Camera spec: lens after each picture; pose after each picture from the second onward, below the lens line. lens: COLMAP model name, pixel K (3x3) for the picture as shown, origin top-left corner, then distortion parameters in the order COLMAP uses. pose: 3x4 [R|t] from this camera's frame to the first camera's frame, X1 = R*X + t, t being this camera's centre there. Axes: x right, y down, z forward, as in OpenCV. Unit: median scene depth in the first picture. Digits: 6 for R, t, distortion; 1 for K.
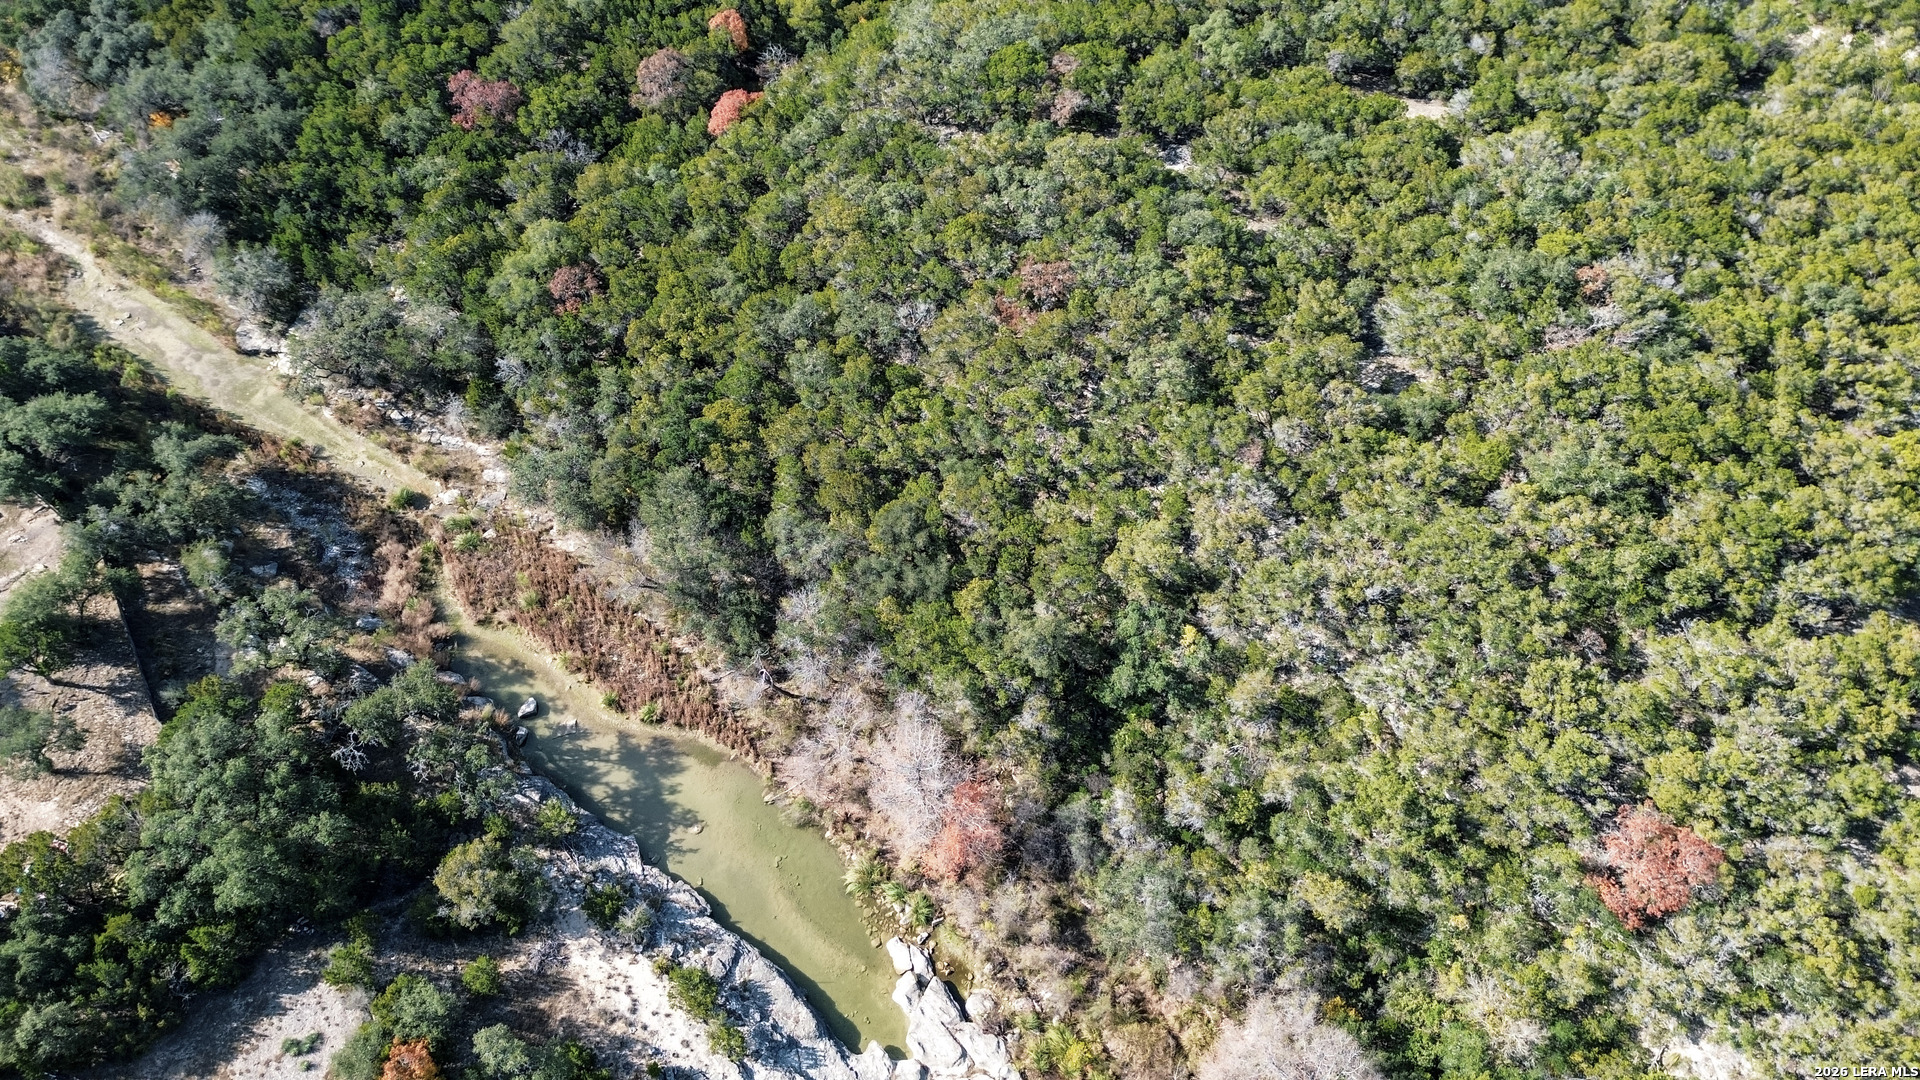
lens RADIAL K [[1381.7, 0, 959.6], [0, 1381.7, 552.9], [0, 0, 1]] dist [0.076792, -0.075547]
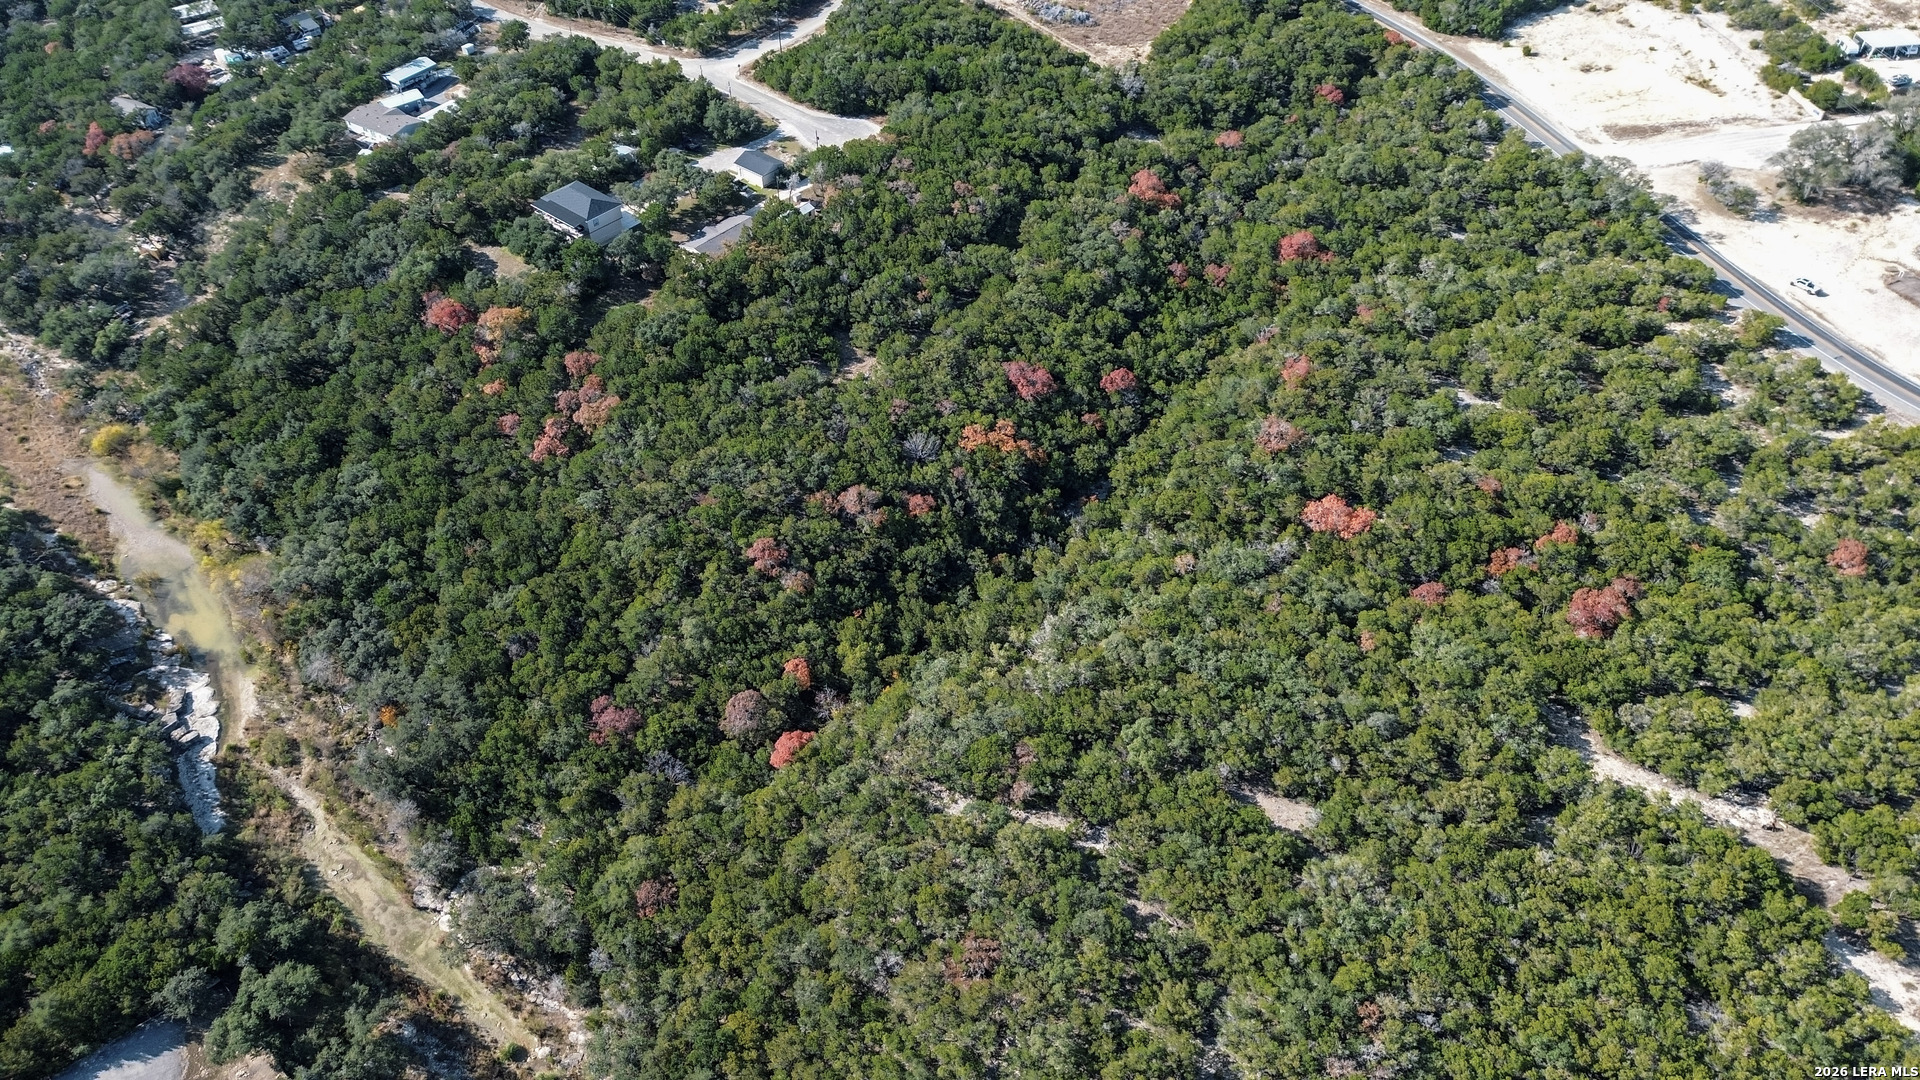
lens RADIAL K [[1381.7, 0, 951.6], [0, 1381.7, 546.1], [0, 0, 1]] dist [0.076792, -0.075547]
pose [[0.992543, 0.066245, -0.102325, 0.130974], [-0.084842, 0.978169, -0.189702, -0.290579], [0.087524, 0.196969, 0.976495, -0.378233]]
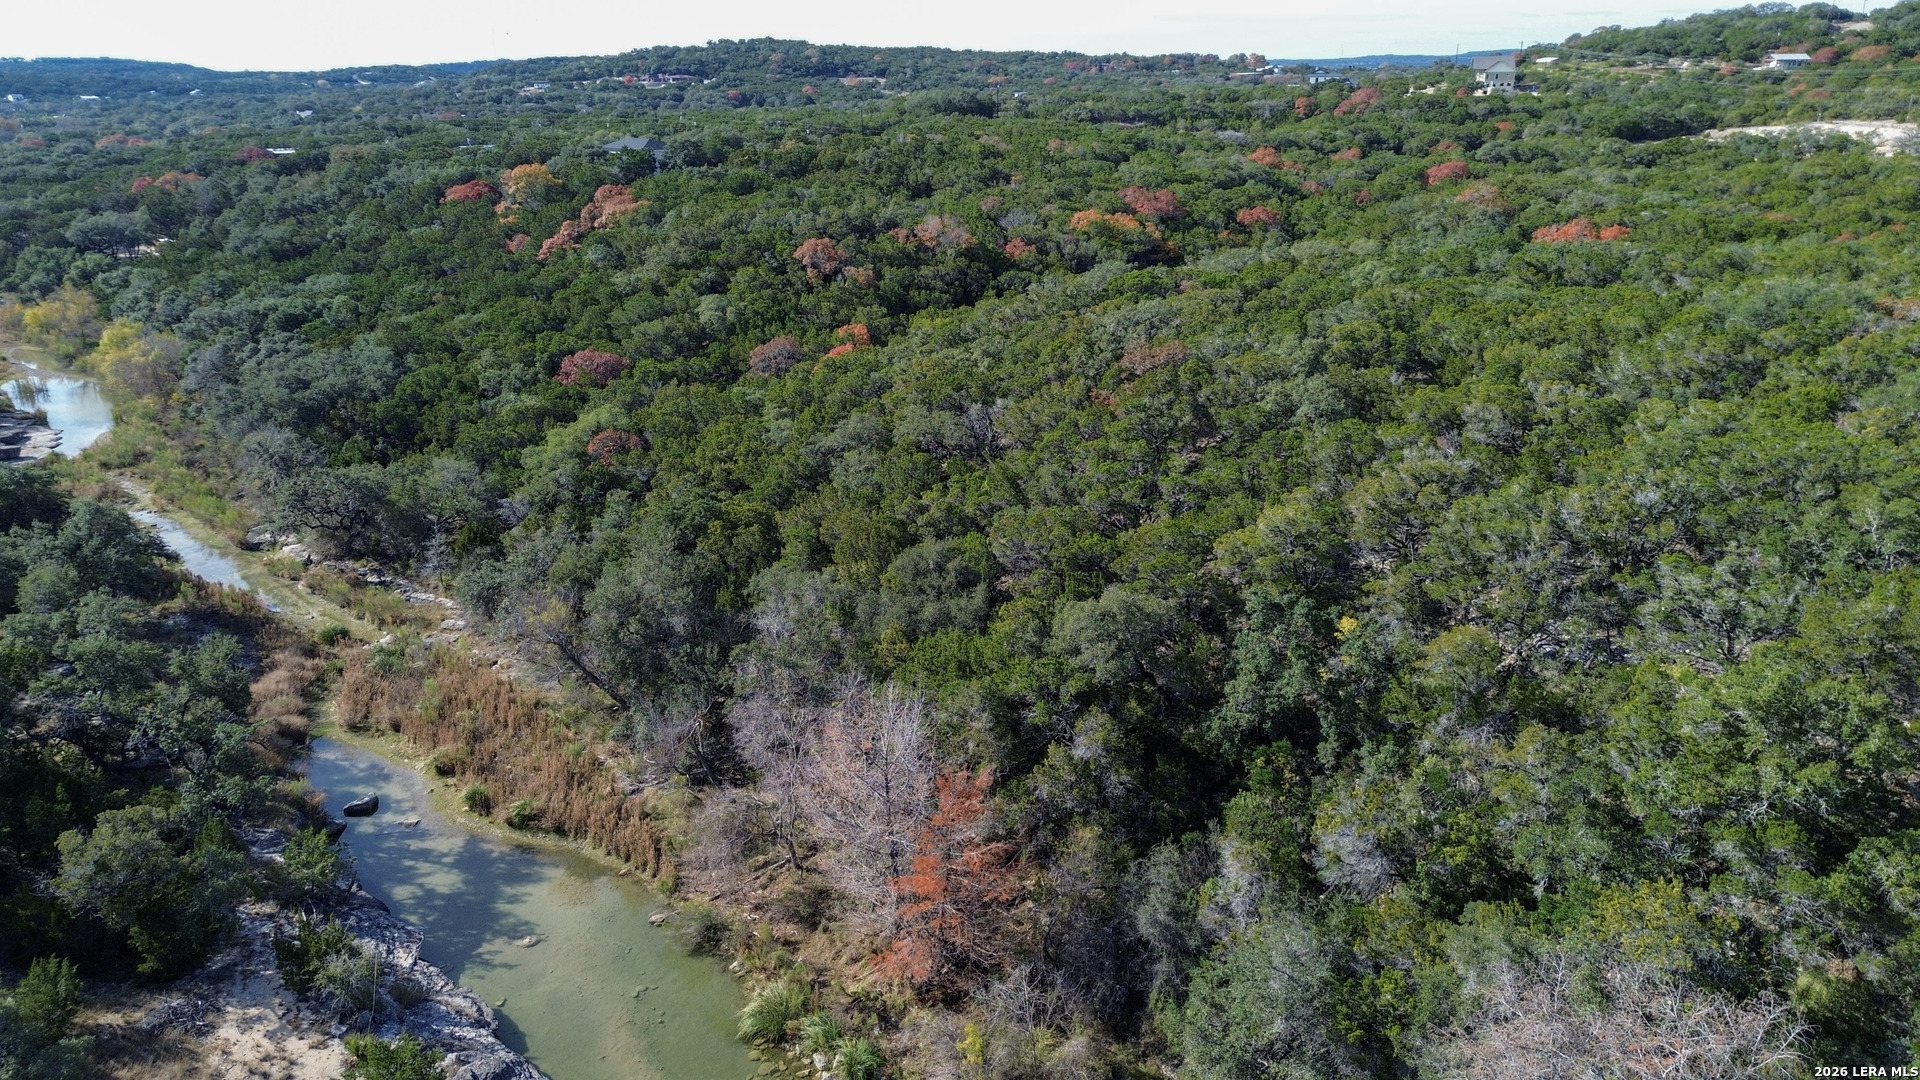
lens RADIAL K [[1381.7, 0, 957.9], [0, 1381.7, 532.6], [0, 0, 1]] dist [0.076792, -0.075547]
pose [[0.986077, 0.020412, -0.165032, 0.078785], [-0.117908, 0.785649, -0.607333, 0.349868], [0.117261, 0.618336, 0.777117, 0.380513]]
